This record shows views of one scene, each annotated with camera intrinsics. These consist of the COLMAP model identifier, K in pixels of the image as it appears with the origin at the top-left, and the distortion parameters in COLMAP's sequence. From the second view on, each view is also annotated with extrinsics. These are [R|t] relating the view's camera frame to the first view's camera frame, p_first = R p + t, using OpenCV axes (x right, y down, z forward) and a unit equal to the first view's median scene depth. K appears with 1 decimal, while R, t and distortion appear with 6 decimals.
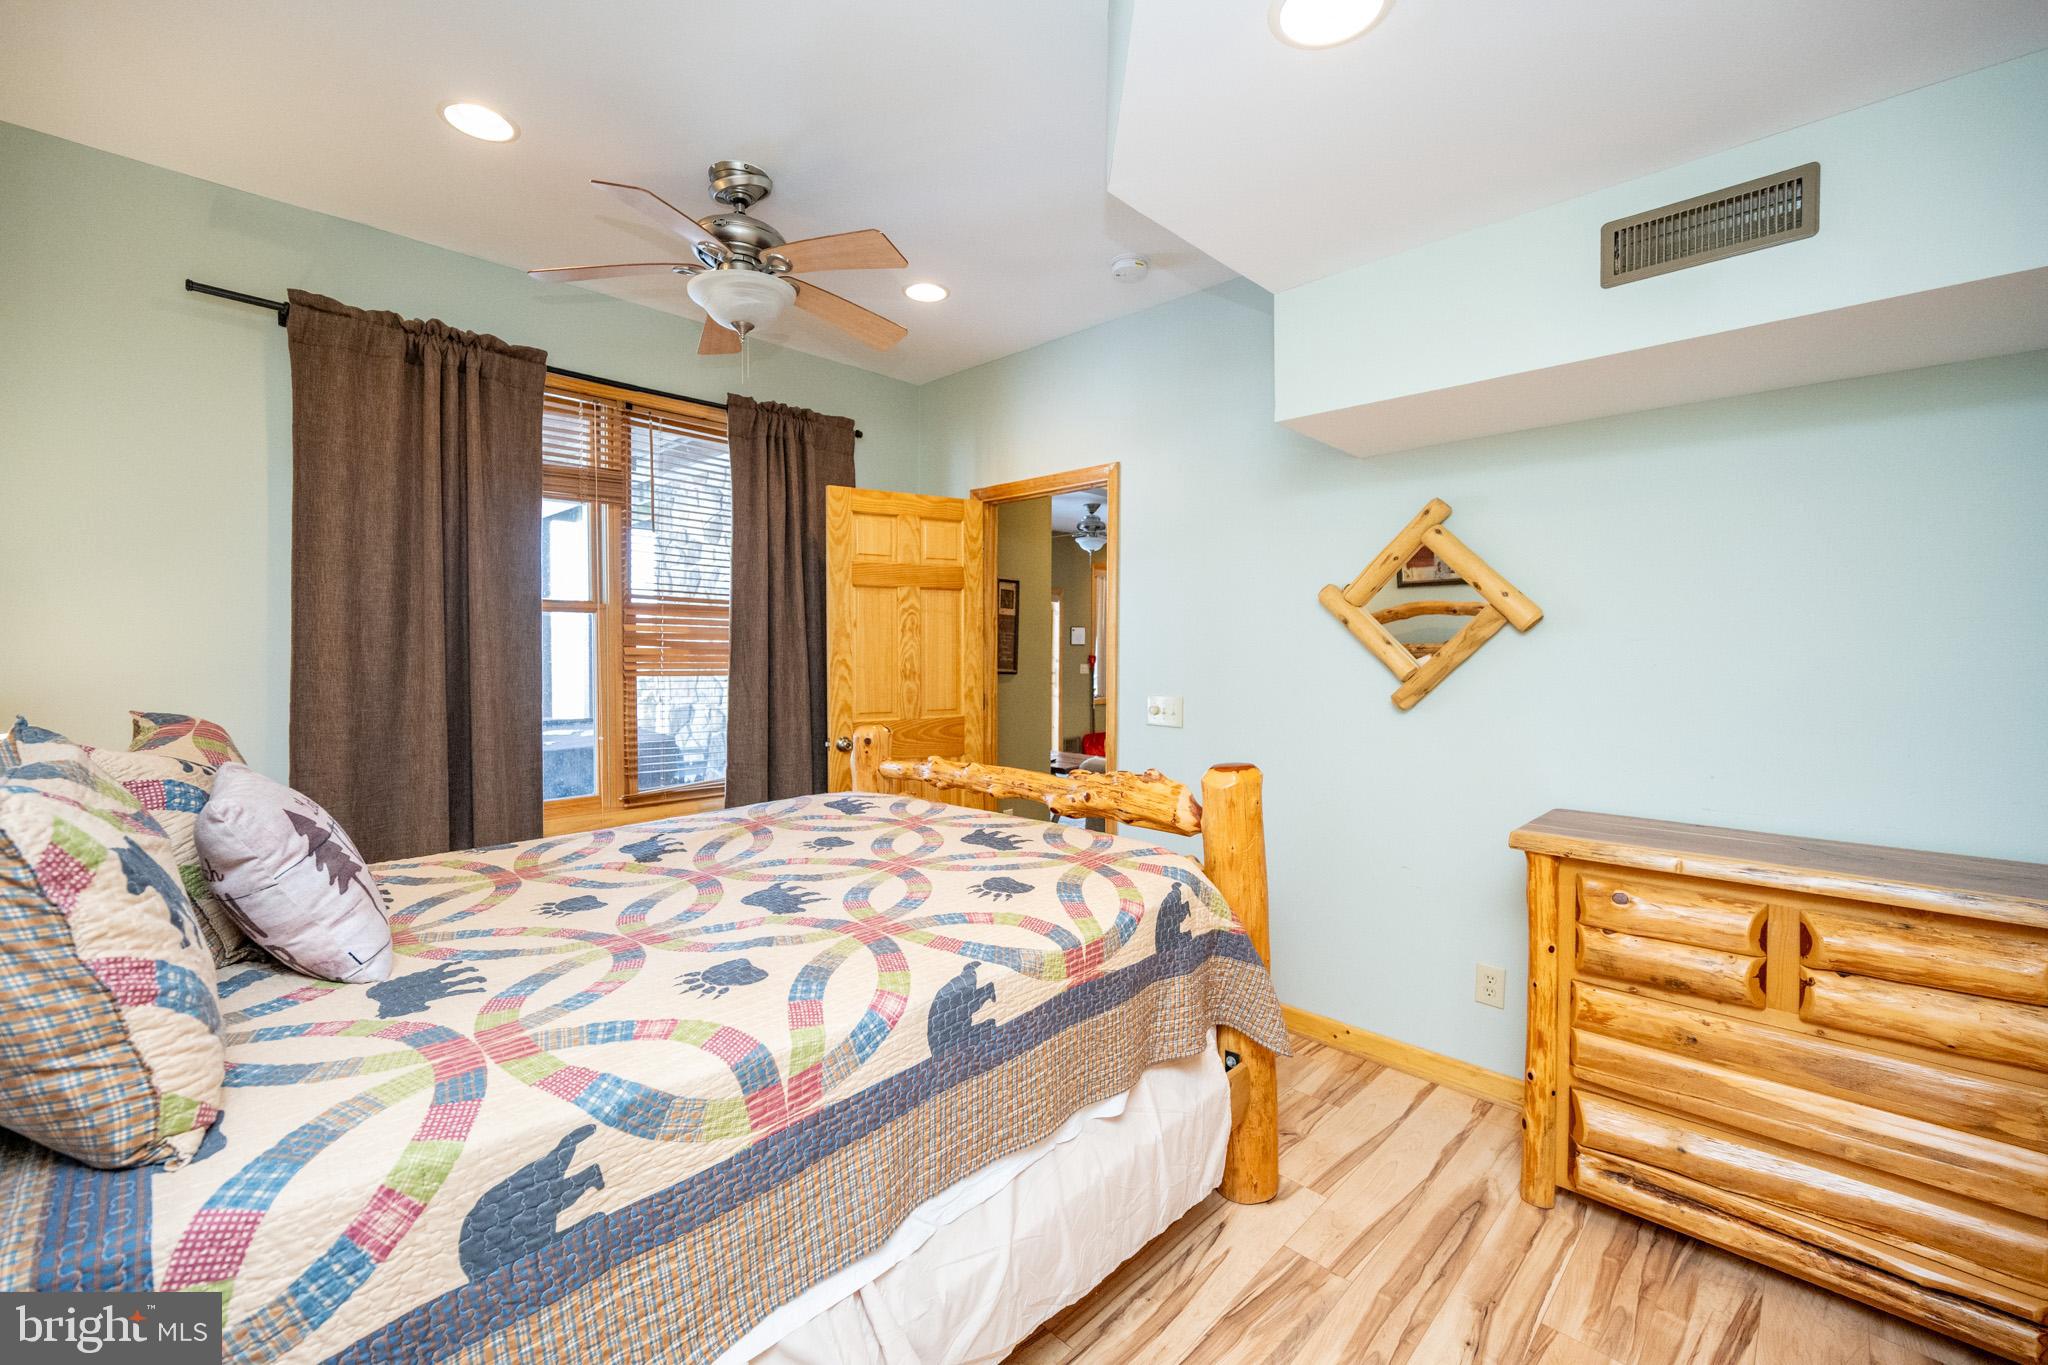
lens RADIAL K [[823.9, 0, 1031.3], [0, 823.9, 664.7], [0, 0, 1]] dist [-0.000333, -0.000346]
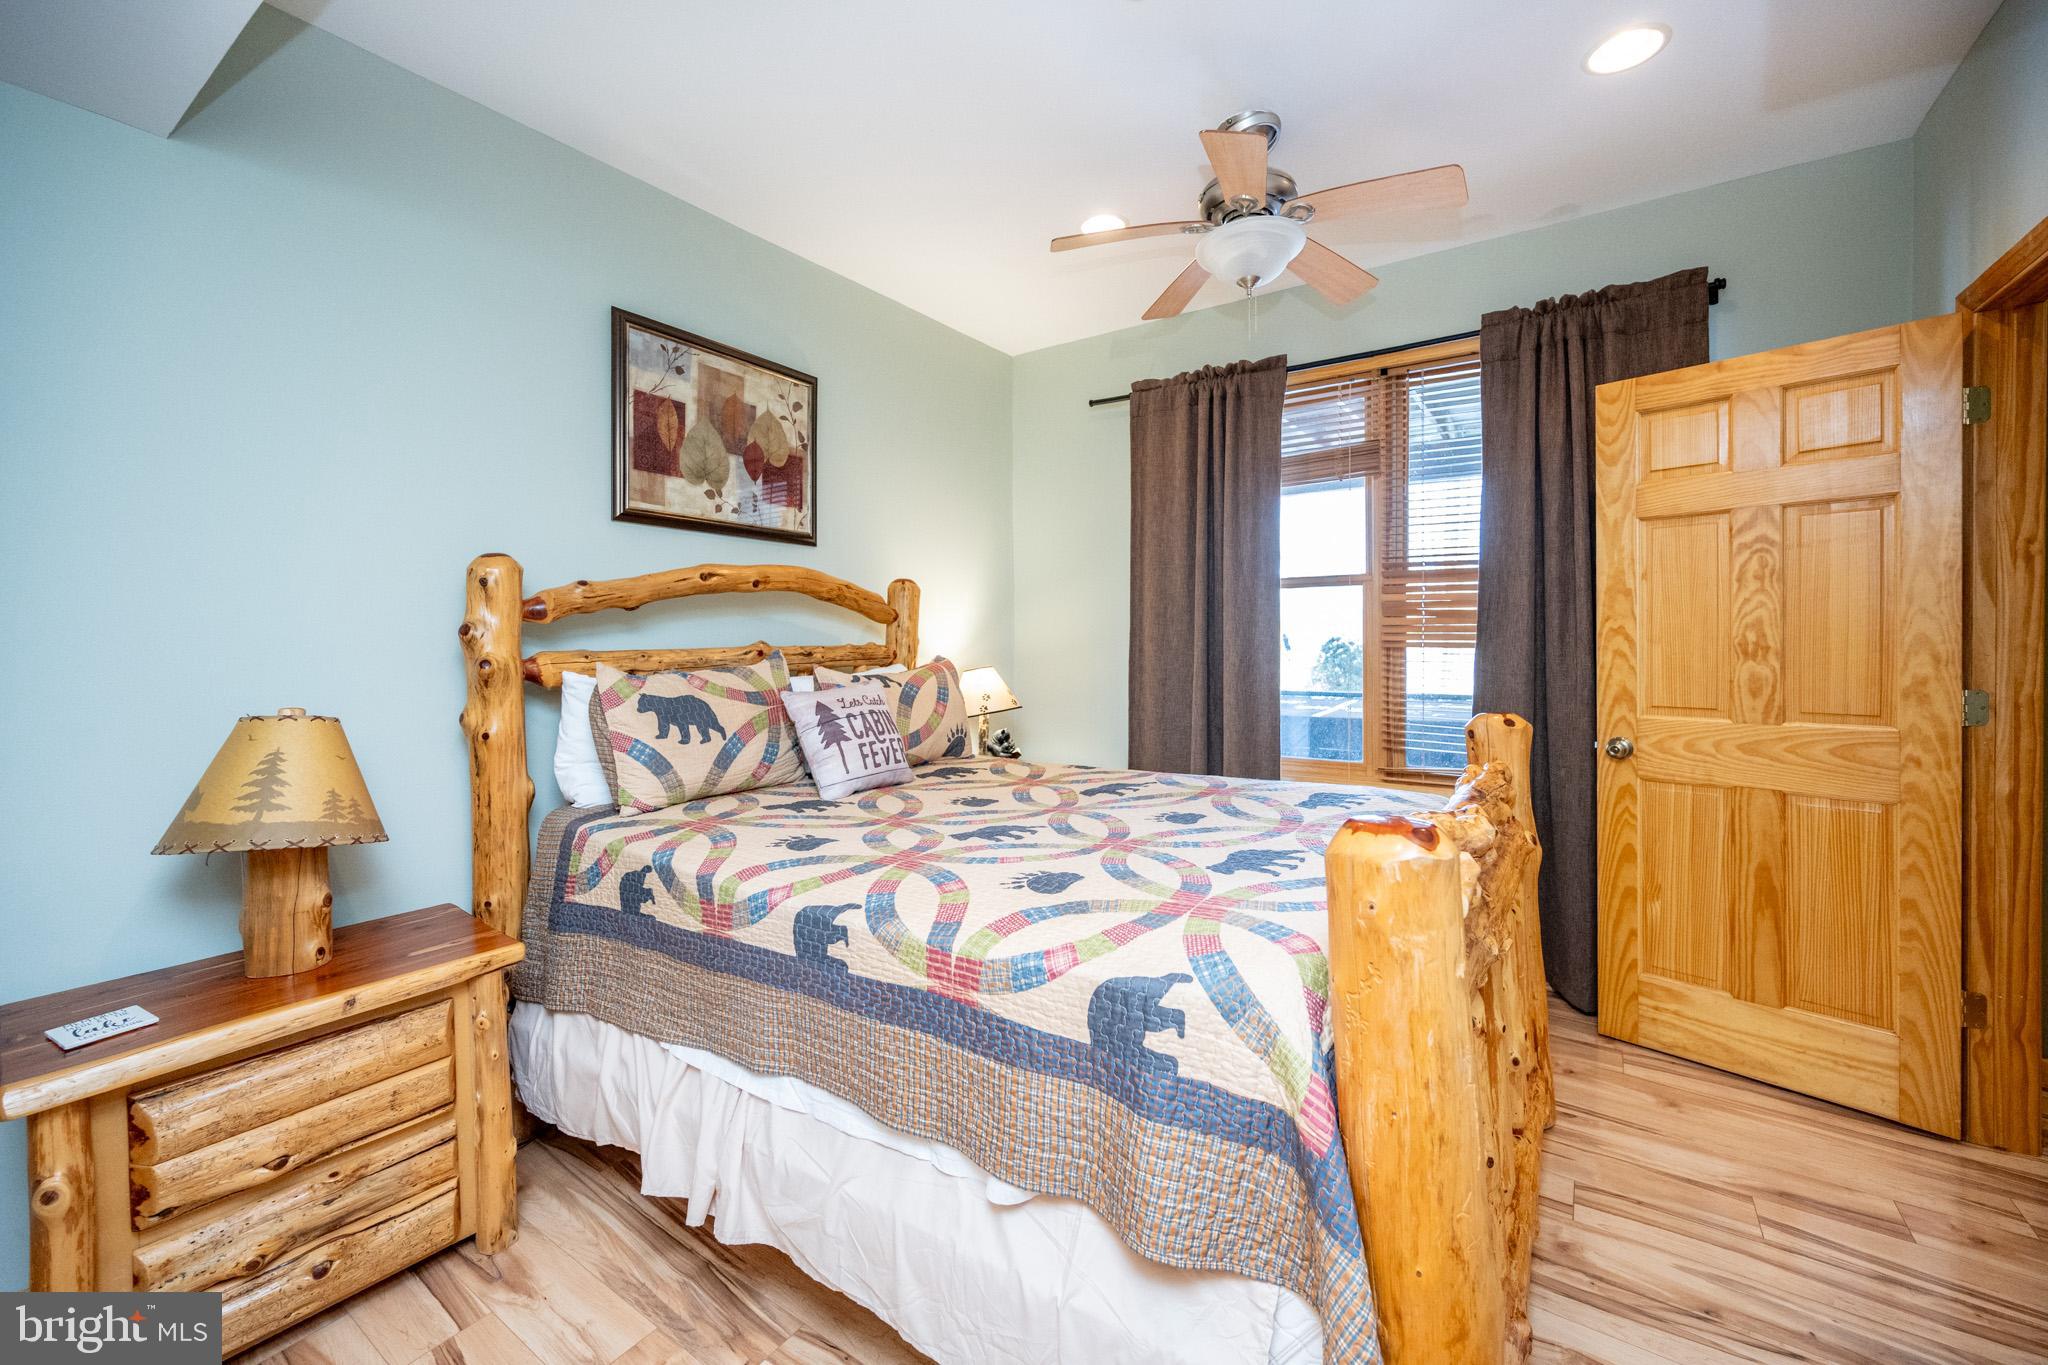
lens RADIAL K [[823.9, 0, 1051.5], [0, 823.9, 652.0], [0, 0, 1]] dist [-0.000333, -0.000346]
pose [[0.187204, 0.013686, -0.982226, 0.457456], [-0.008363, 0.999889, 0.012338, 0.012668], [0.982285, 0.005905, 0.187298, 0.480482]]
